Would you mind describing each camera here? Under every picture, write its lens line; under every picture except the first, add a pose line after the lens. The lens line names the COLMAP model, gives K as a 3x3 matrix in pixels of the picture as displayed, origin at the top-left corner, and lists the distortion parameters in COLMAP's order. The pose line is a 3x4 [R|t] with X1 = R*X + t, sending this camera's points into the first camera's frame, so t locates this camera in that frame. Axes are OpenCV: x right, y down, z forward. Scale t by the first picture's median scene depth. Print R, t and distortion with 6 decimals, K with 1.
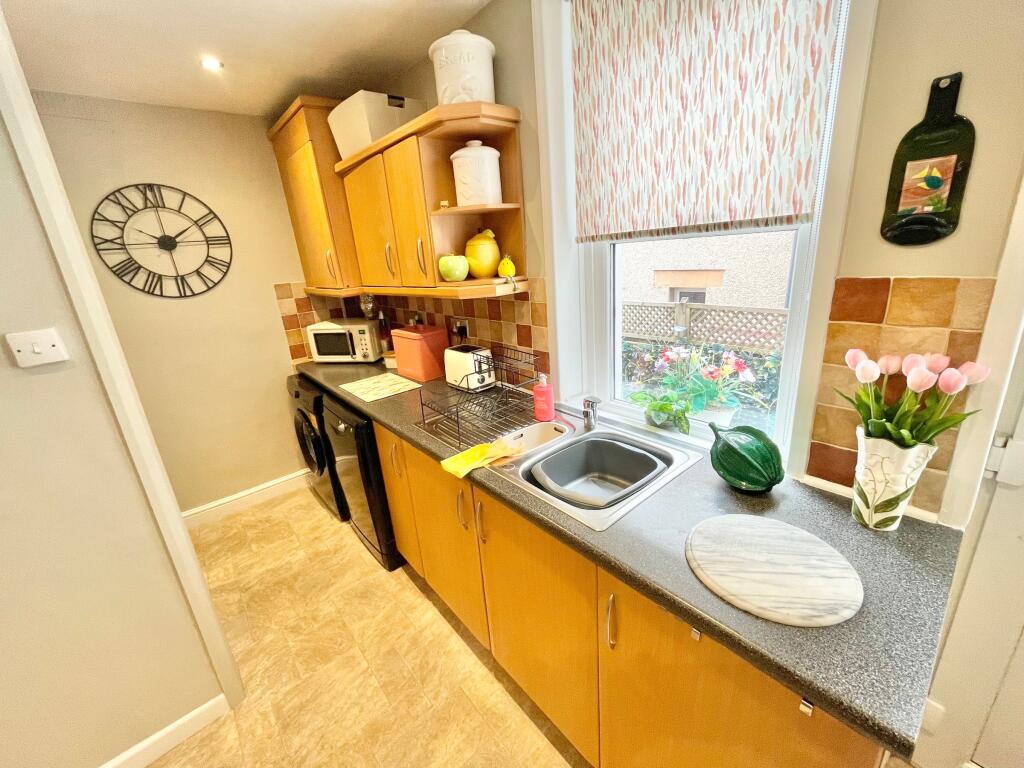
lens RADIAL K [[411.9, 0, 511.5], [0, 411.9, 383.7], [0, 0, 1]] dist [-0.003873, -0.000656]
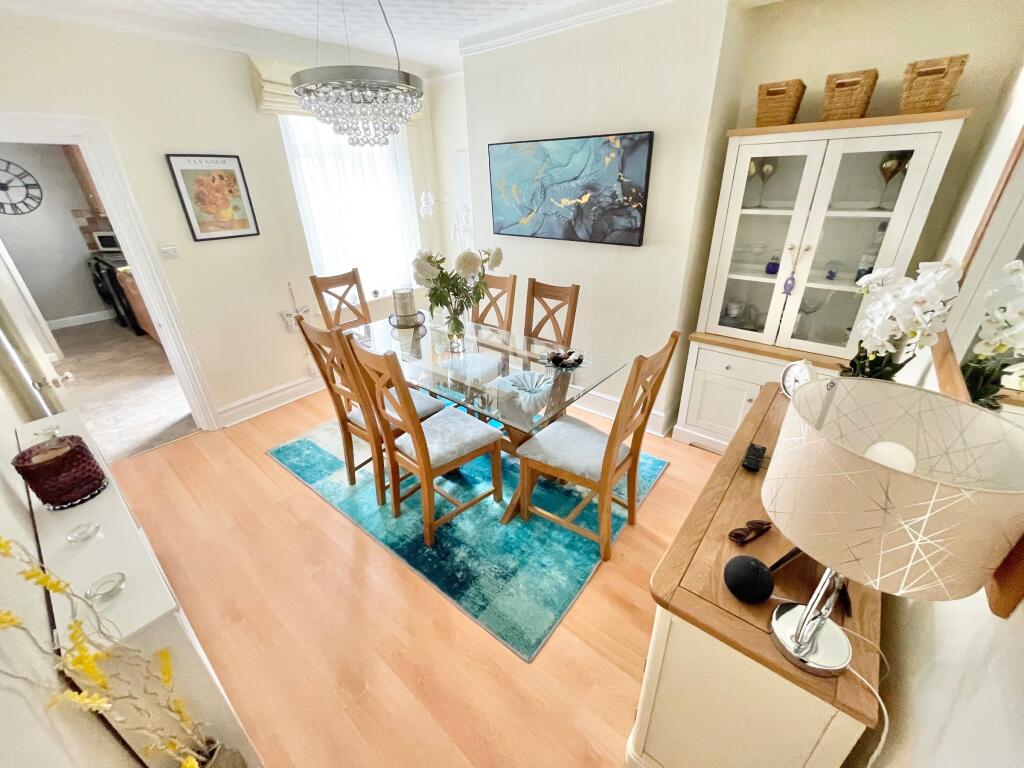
lens RADIAL K [[411.9, 0, 511.5], [0, 411.9, 382.7], [0, 0, 1]] dist [-0.003873, -0.000656]
pose [[0.984420, -0.033038, 0.172700, 1.525530], [0.008505, 0.989986, 0.140906, 0.431245], [-0.175625, -0.137242, 0.974844, -1.871566]]
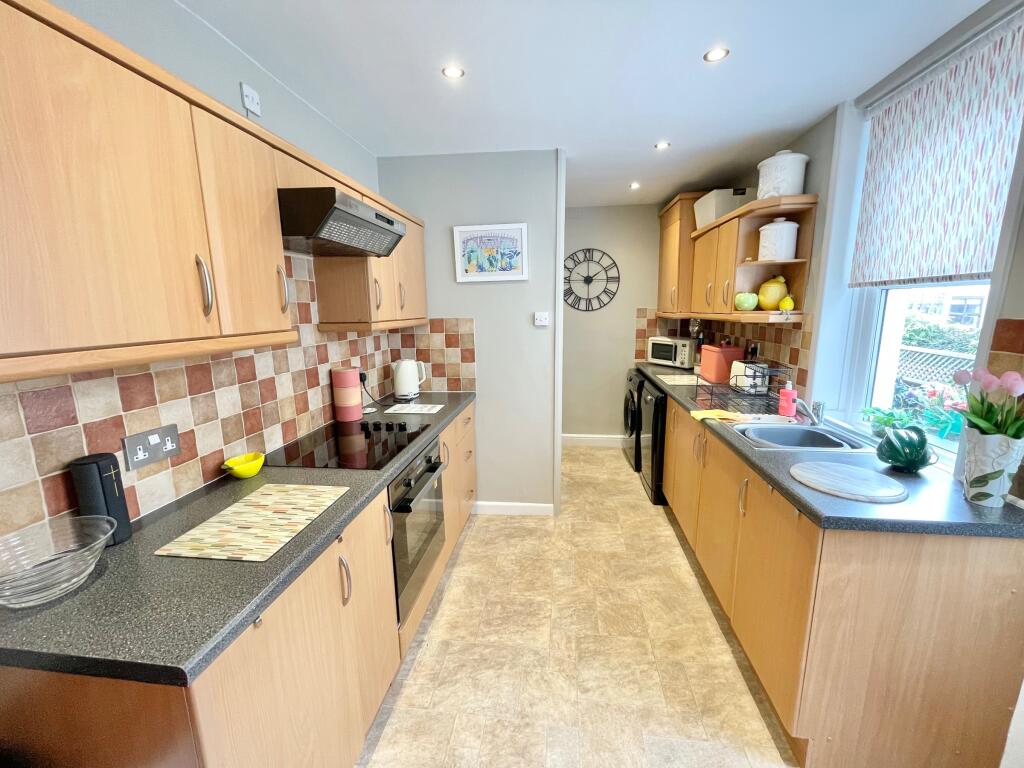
lens RADIAL K [[411.9, 0, 511.6], [0, 411.9, 382.8], [0, 0, 1]] dist [-0.003873, -0.000656]
pose [[0.674221, 0.197908, -0.711518, 0.335782], [-0.259903, 0.965379, 0.022240, 0.152858], [0.691286, 0.169931, 0.702316, -0.465885]]
